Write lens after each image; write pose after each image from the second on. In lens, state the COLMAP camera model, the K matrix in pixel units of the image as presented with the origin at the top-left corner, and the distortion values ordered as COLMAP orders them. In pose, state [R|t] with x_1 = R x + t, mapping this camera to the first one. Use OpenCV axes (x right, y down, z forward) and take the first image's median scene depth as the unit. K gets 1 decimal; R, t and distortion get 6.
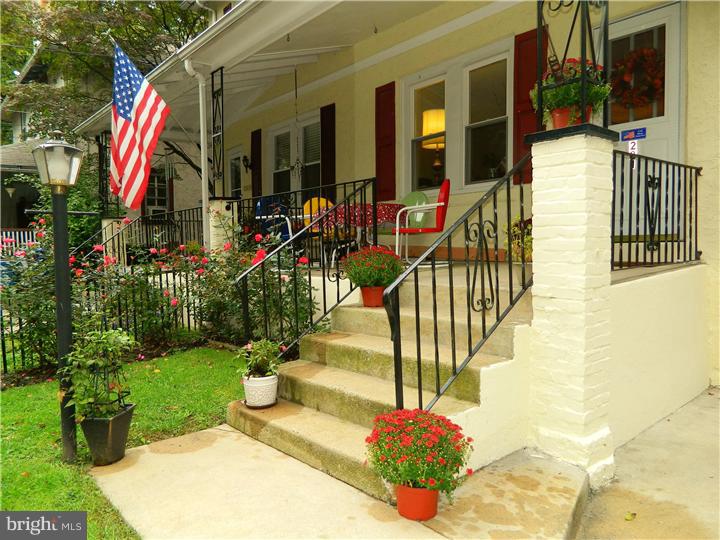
lens RADIAL K [[534.7, 0, 357.6], [0, 534.7, 266.1], [0, 0, 1]] dist [0.010733, -0.000667]
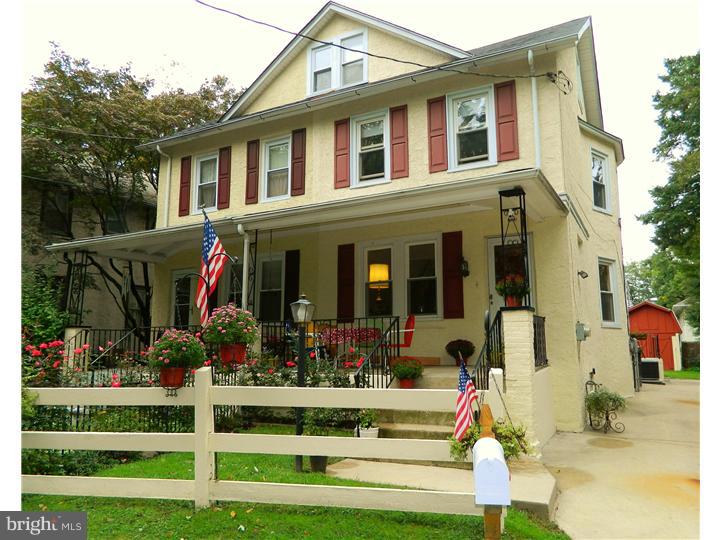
lens RADIAL K [[539.8, 0, 375.2], [0, 539.8, 270.4], [0, 0, 1]] dist [0.004685, 0.000223]
pose [[0.919844, 0.068939, 0.386178, -0.828335], [0.005010, 0.982292, -0.187288, 0.021152], [-0.392251, 0.174210, 0.903211, -0.680372]]
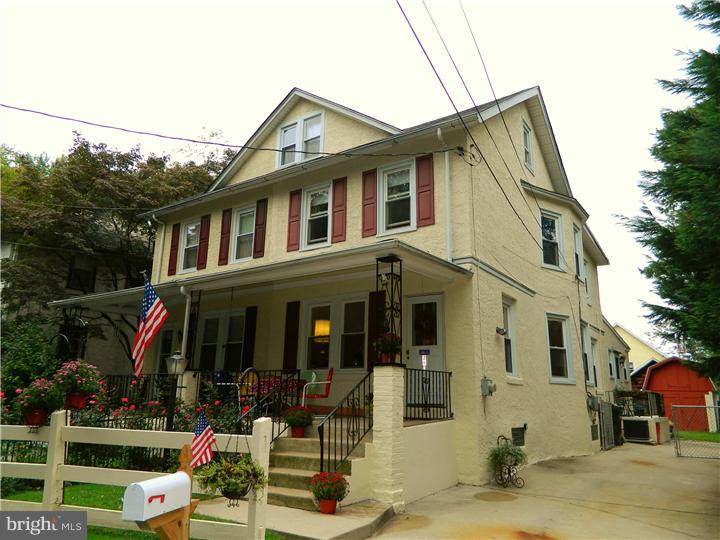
lens RADIAL K [[534.7, 0, 357.6], [0, 534.7, 266.1], [0, 0, 1]] dist [0.010733, -0.000667]
pose [[0.964767, 0.097869, 0.244225, -0.314896], [-0.026327, 0.959493, -0.280501, 0.018568], [-0.261784, 0.264189, 0.928264, -1.111313]]
